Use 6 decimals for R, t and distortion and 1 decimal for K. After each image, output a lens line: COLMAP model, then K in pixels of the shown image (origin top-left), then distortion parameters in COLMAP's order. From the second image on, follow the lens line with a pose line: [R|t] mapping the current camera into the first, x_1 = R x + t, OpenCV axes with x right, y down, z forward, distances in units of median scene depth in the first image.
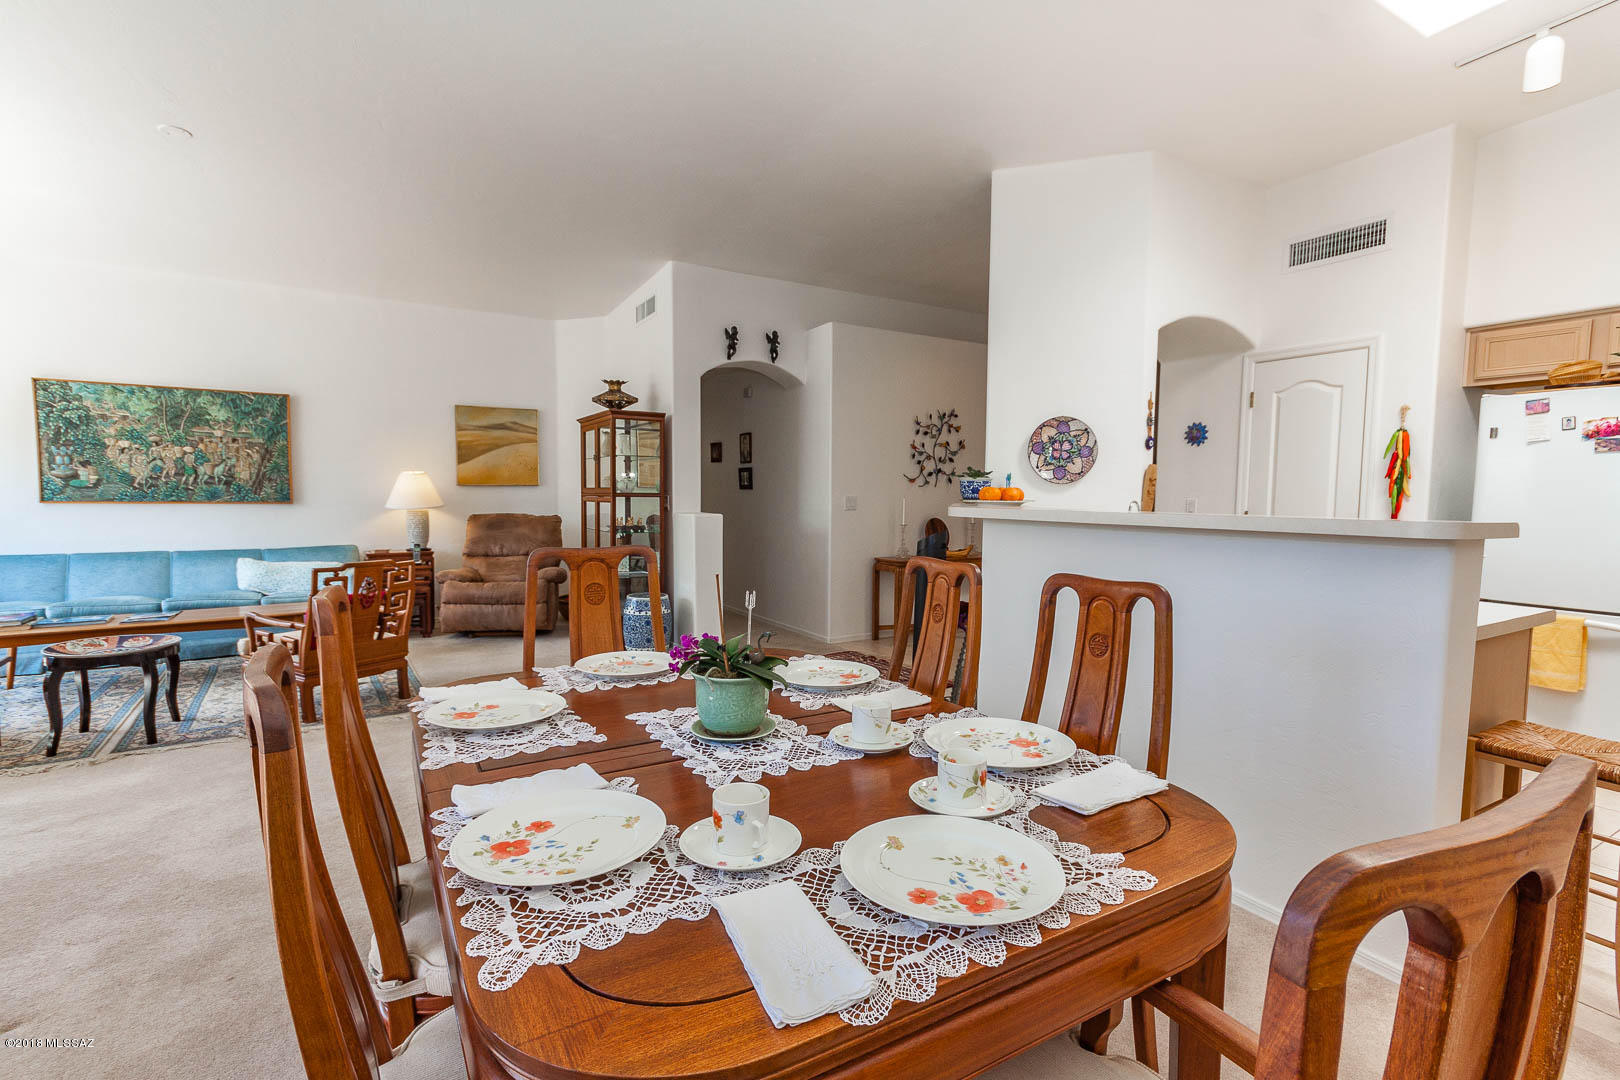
lens RADIAL K [[744.6, 0, 811.7], [0, 744.6, 541.5], [0, 0, 1]] dist [0.004747, -0.000213]
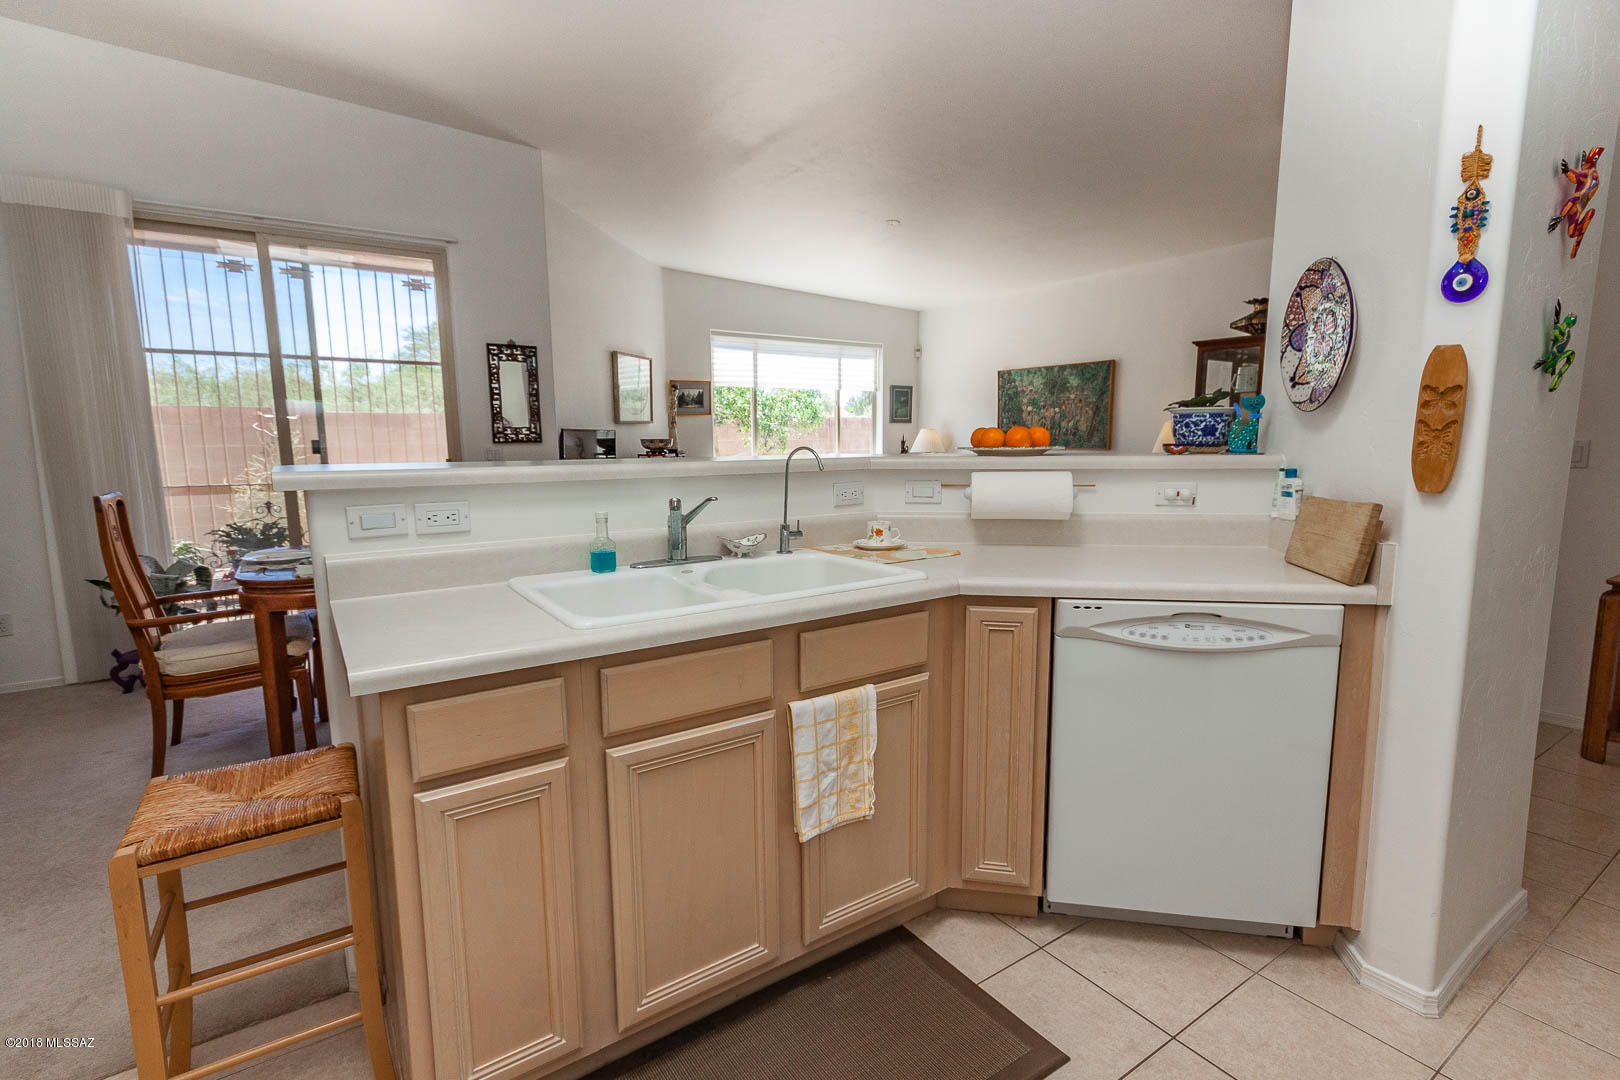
lens RADIAL K [[744.6, 0, 815.2], [0, 744.6, 543.5], [0, 0, 1]] dist [0.004747, -0.000213]
pose [[0.043394, 0.131167, -0.990410, 0.556887], [-0.059859, 0.989904, 0.128477, -0.029885], [0.997263, 0.053710, 0.050807, 0.507673]]
